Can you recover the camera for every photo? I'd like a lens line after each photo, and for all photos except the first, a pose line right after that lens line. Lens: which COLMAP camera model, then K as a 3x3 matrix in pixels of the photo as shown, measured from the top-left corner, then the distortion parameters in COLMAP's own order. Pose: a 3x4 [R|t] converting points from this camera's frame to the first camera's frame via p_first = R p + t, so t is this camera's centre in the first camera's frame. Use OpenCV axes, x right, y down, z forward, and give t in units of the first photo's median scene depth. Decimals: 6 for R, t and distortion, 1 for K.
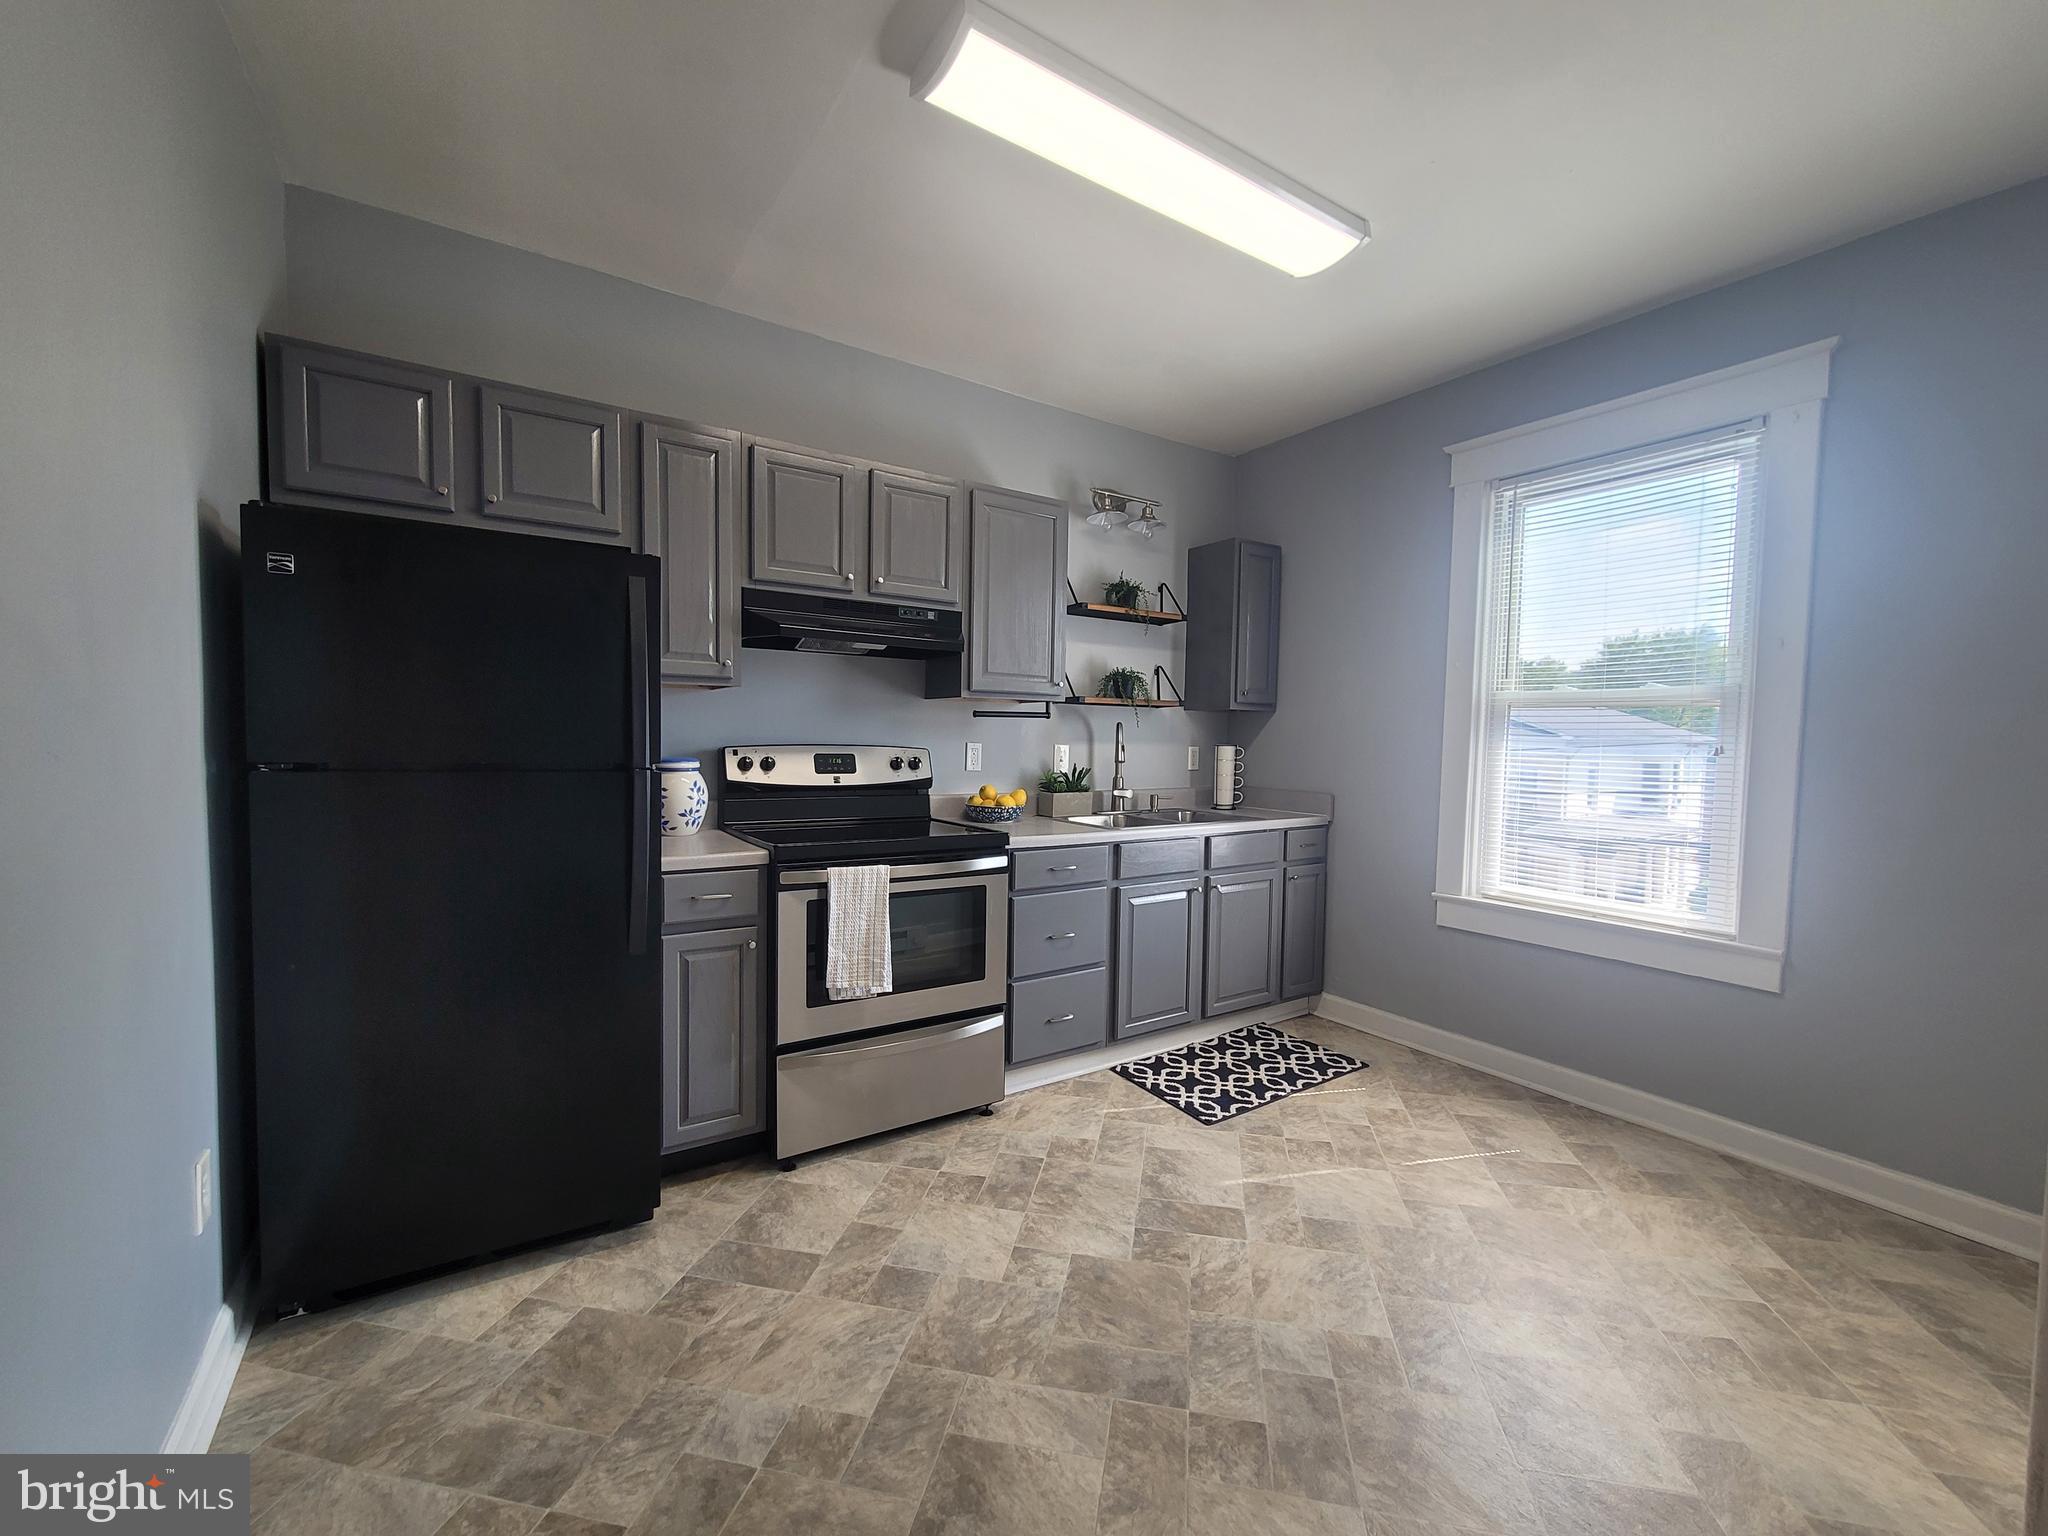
lens RADIAL K [[835.2, 0, 1039.2], [0, 835.2, 780.7], [0, 0, 1]] dist [-0.000388, -0.000130]
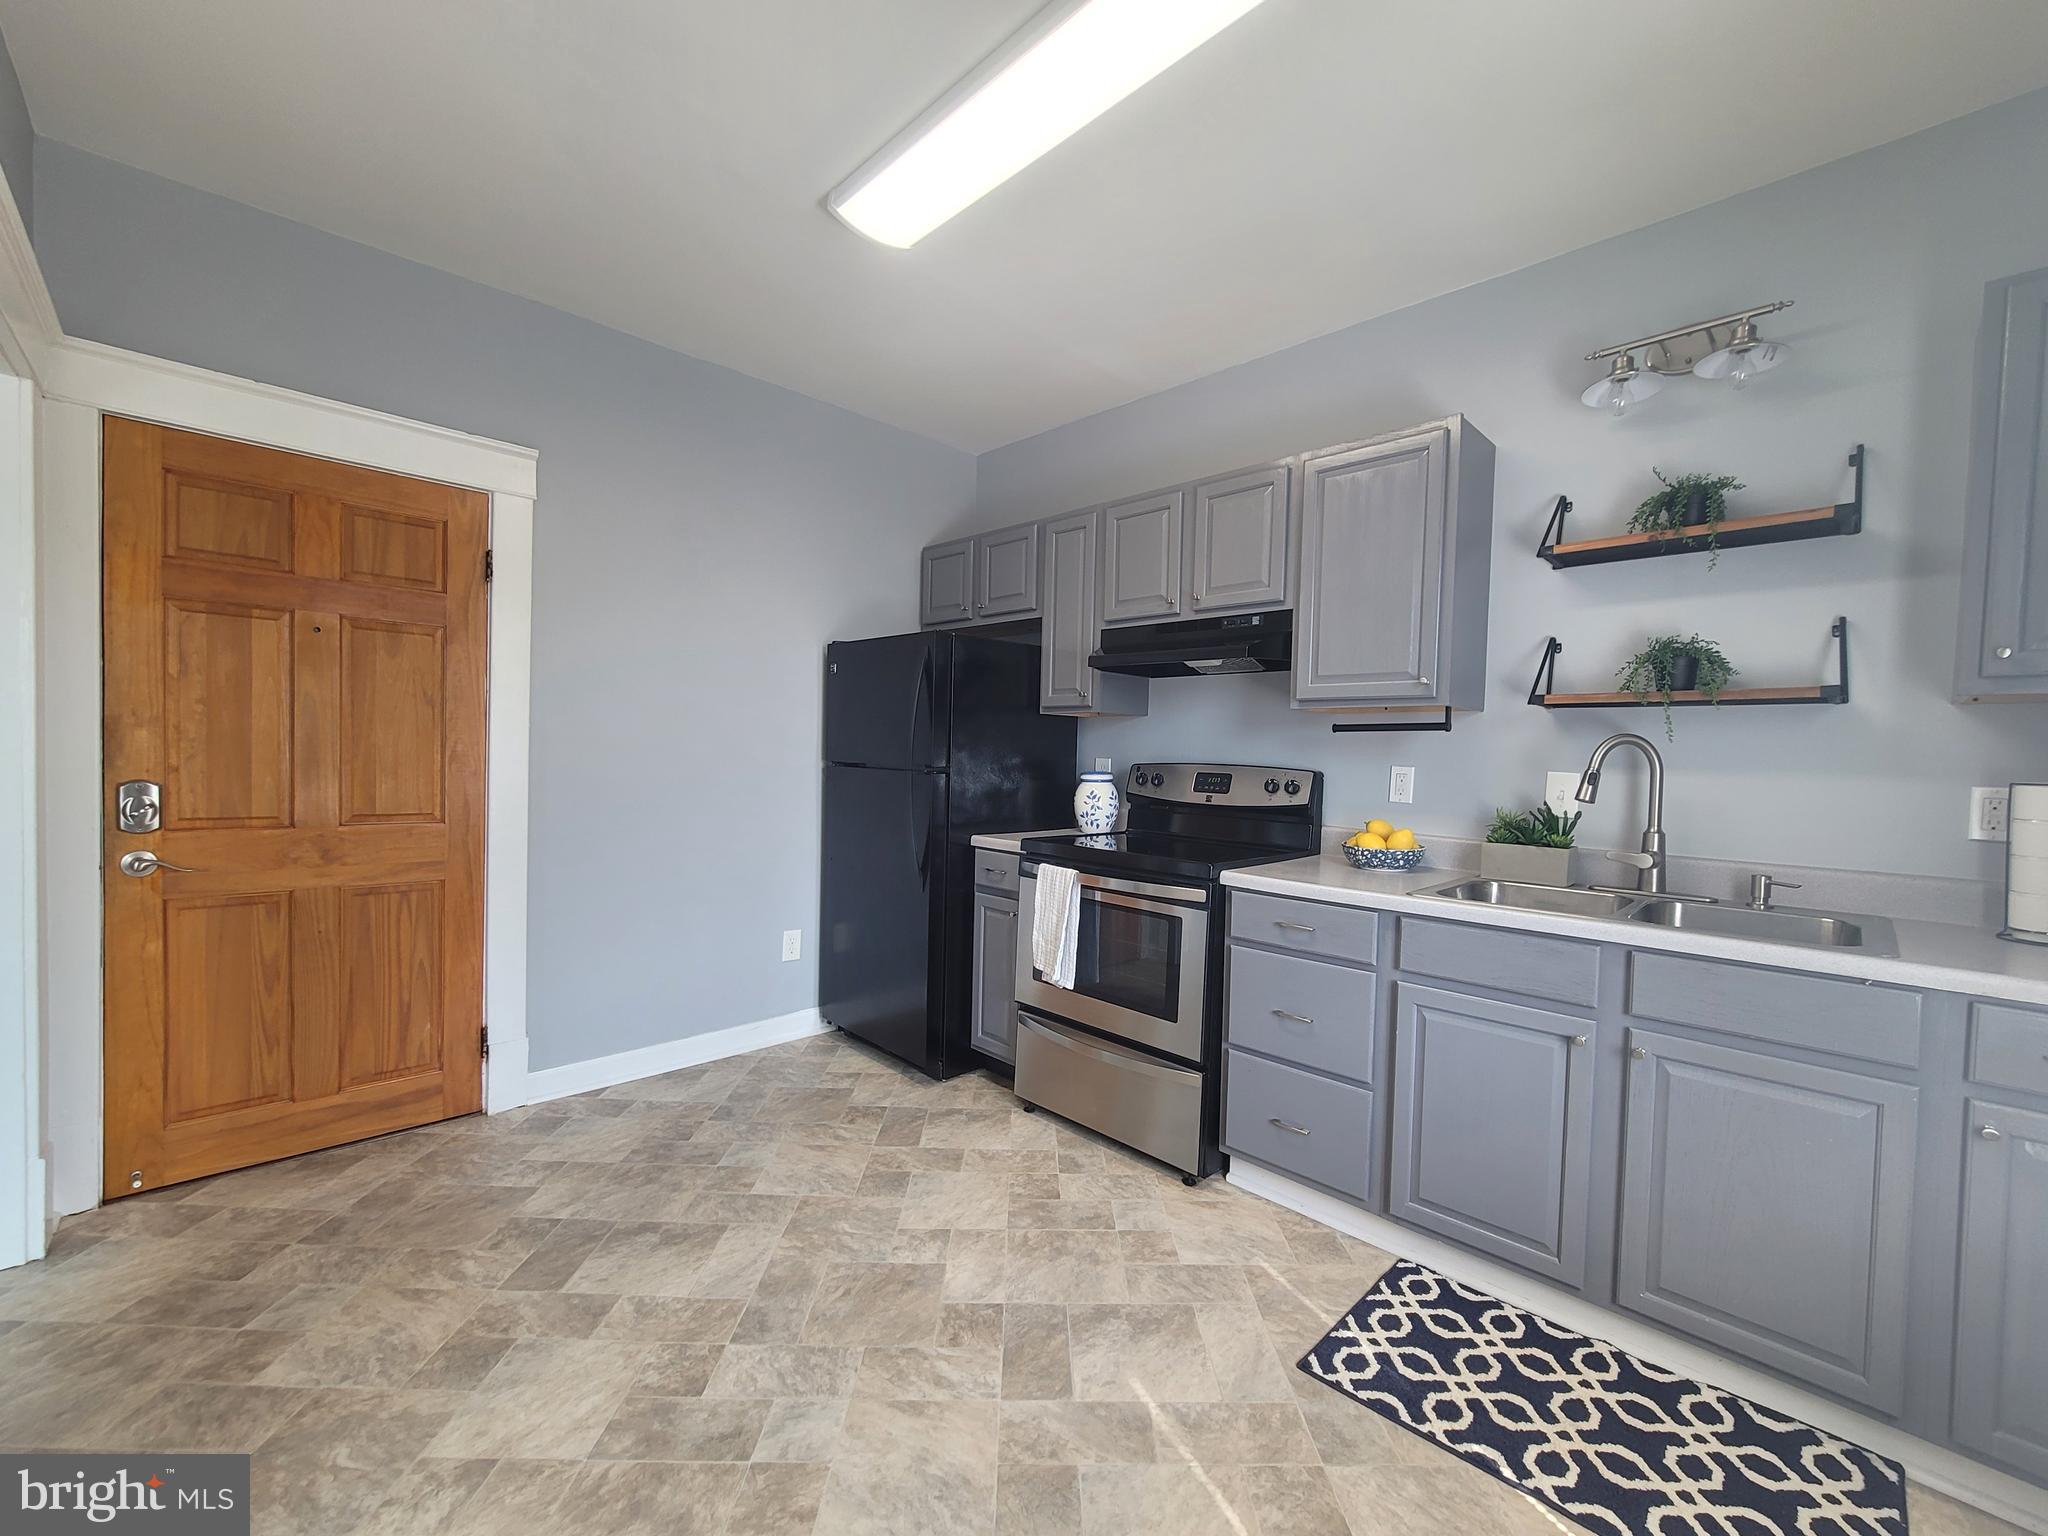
lens RADIAL K [[835.2, 0, 1039.2], [0, 835.2, 780.7], [0, 0, 1]] dist [-0.000388, -0.000130]
pose [[0.197450, 0.019689, -0.980115, 0.747898], [-0.075663, 0.997122, 0.004787, -0.012842], [0.977389, 0.073213, 0.198371, 0.637479]]
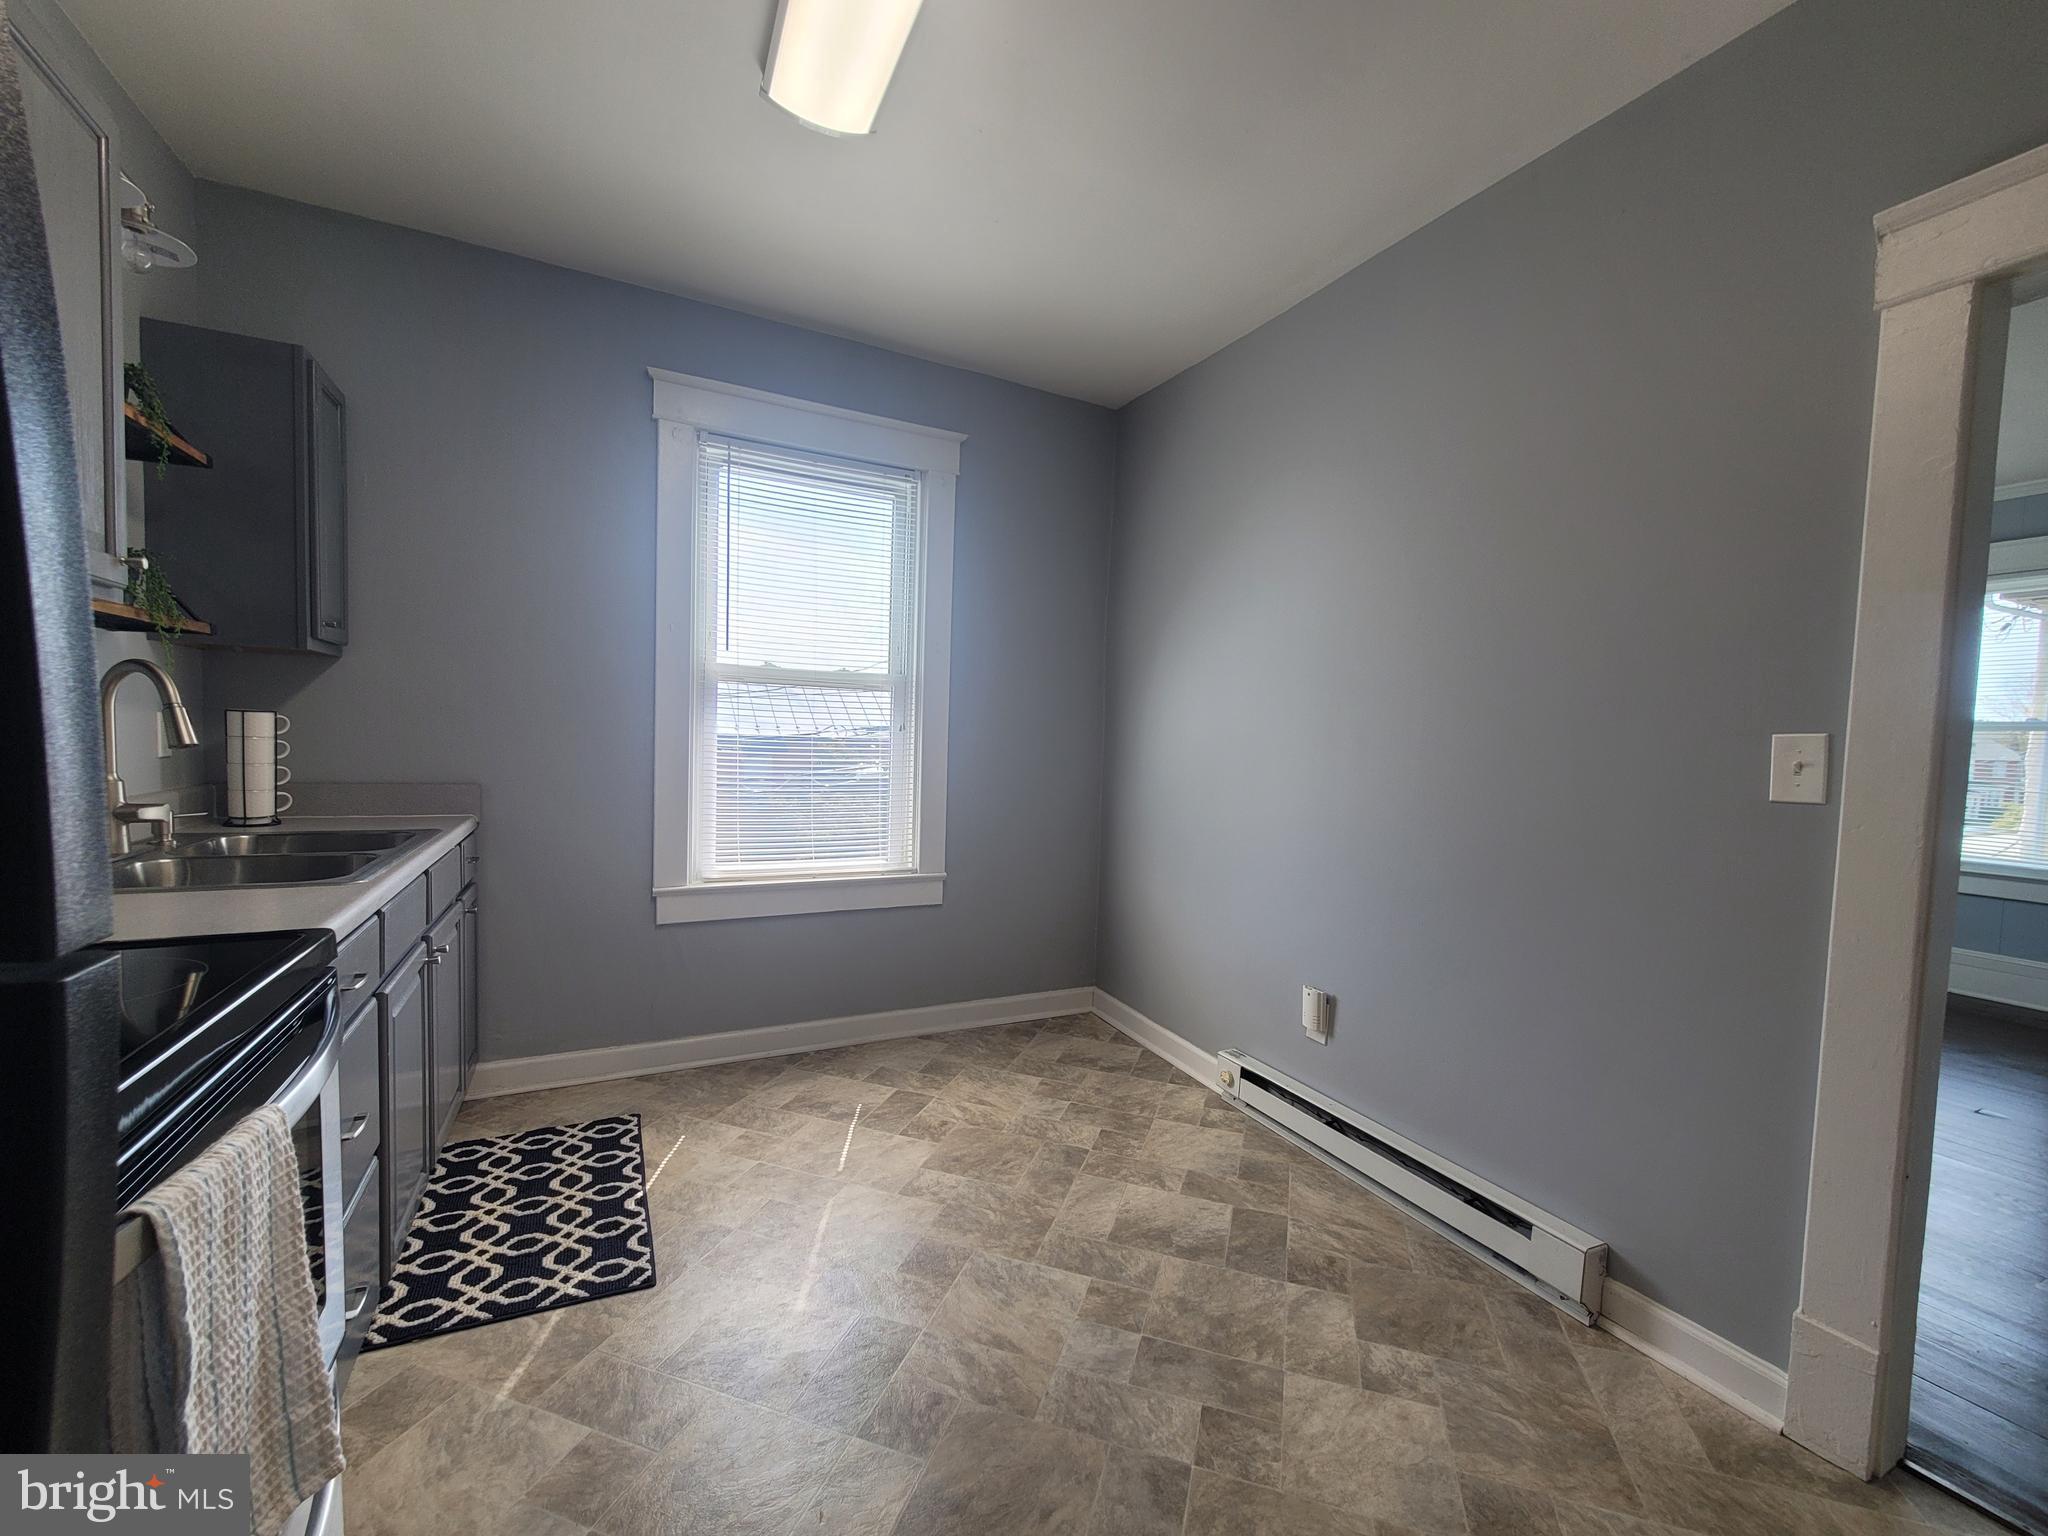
lens RADIAL K [[835.2, 0, 1039.2], [0, 835.2, 780.7], [0, 0, 1]] dist [-0.000388, -0.000130]
pose [[0.119536, -0.064327, 0.990744, -0.388880], [0.022851, 0.997813, 0.062029, -0.025766], [-0.992567, 0.015225, 0.120745, 0.589829]]
